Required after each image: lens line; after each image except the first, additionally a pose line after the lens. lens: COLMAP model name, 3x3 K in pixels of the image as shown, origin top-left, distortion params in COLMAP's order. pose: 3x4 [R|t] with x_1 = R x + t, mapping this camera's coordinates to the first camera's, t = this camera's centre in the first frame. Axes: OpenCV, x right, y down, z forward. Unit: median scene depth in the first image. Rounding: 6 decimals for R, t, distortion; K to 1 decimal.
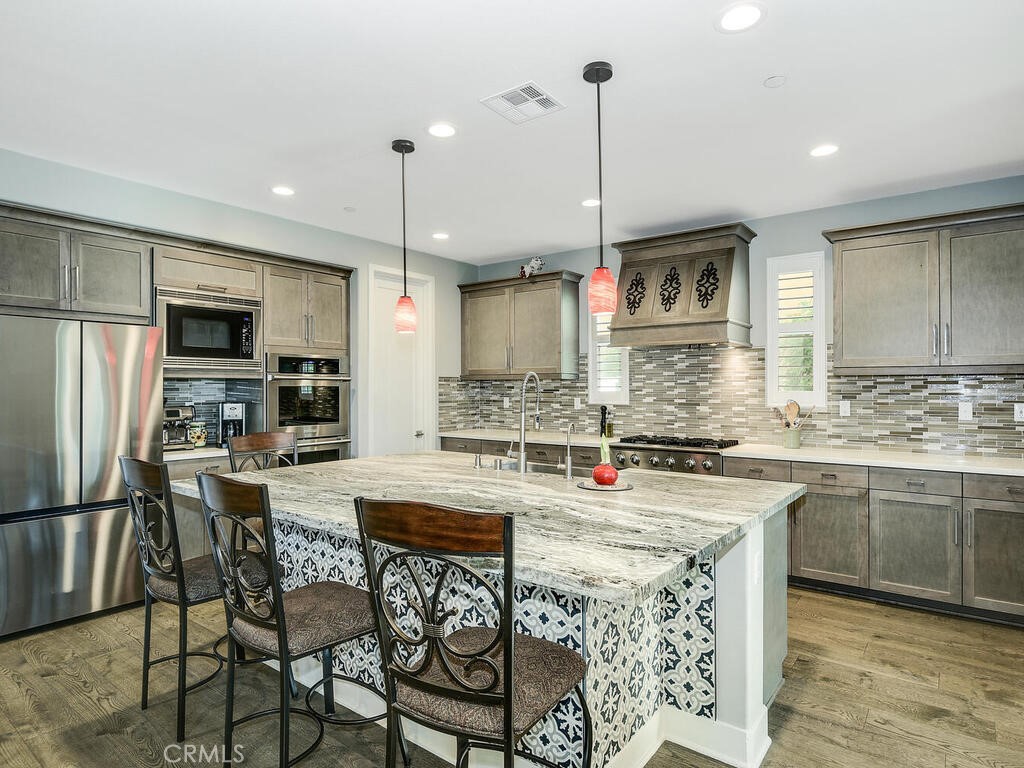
lens RADIAL K [[576.9, 0, 509.9], [0, 576.9, 386.5], [0, 0, 1]] dist [-0.017463, -0.004078]
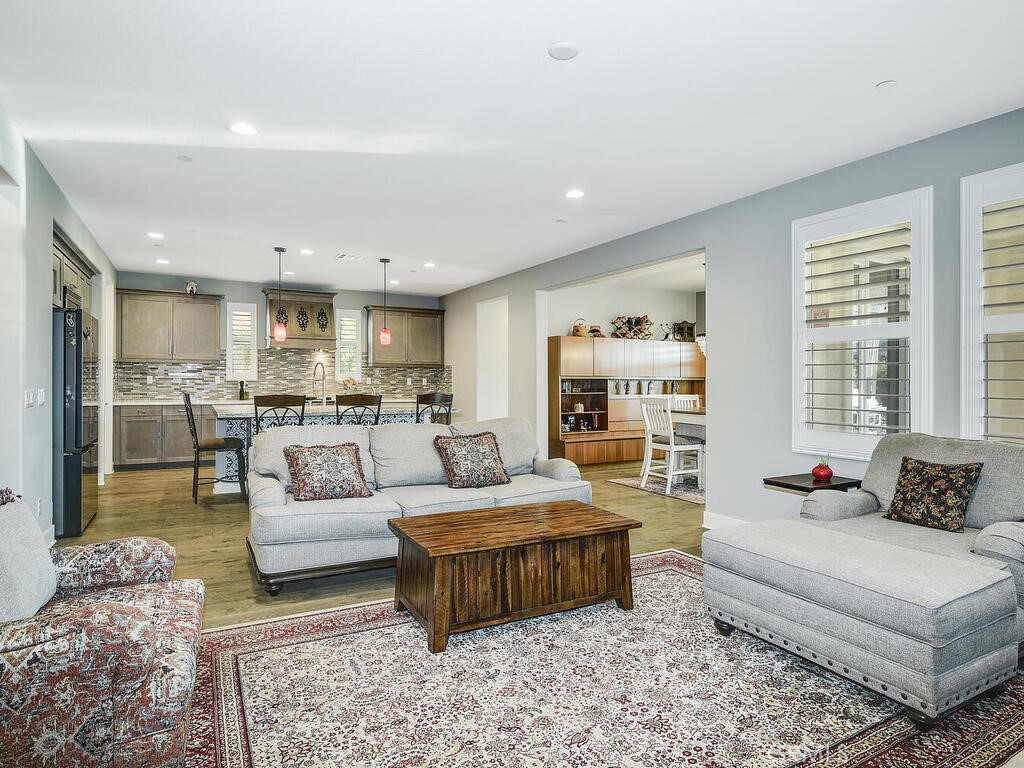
lens RADIAL K [[576.9, 0, 509.7], [0, 576.9, 387.5], [0, 0, 1]] dist [-0.017463, -0.004078]
pose [[0.390638, -0.009586, 0.920494, -1.133896], [-0.013642, 0.999776, 0.016201, 0.016585], [-0.920443, -0.018886, 0.390420, -0.360954]]
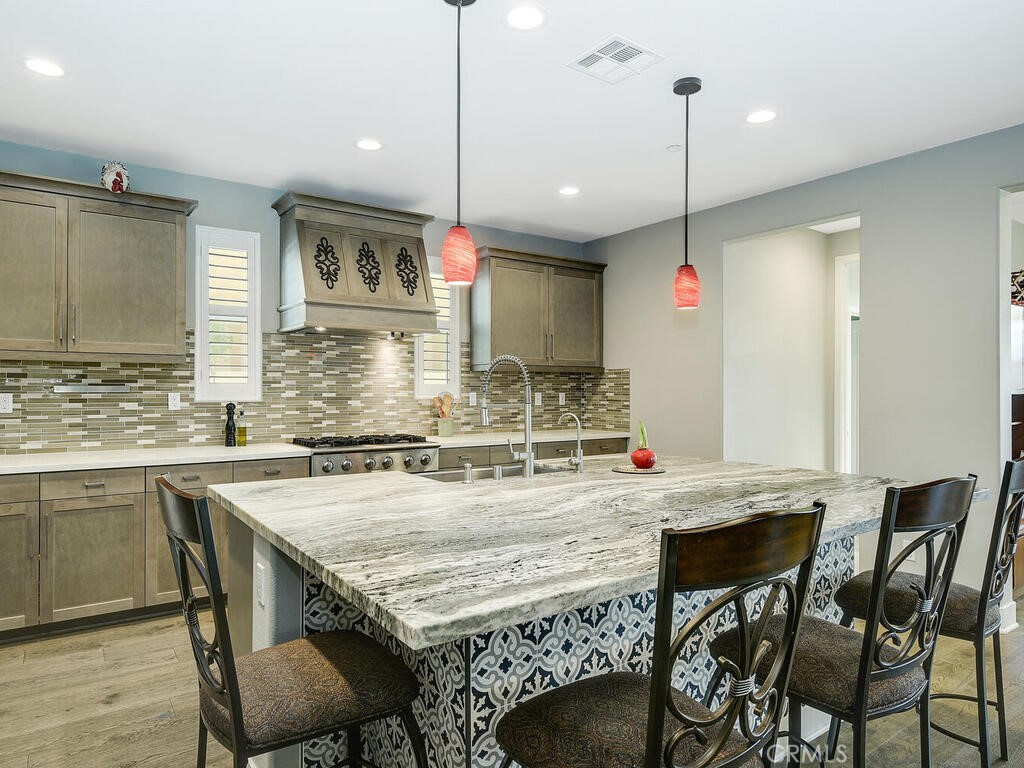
lens RADIAL K [[637.6, 0, 505.3], [0, 637.6, 387.7], [0, 0, 1]] dist [-0.001355, -0.000058]
pose [[0.294405, -0.003080, 0.955676, -0.546447], [-0.011196, 0.999915, 0.006672, 0.004980], [-0.955615, -0.012664, 0.294345, 0.478236]]
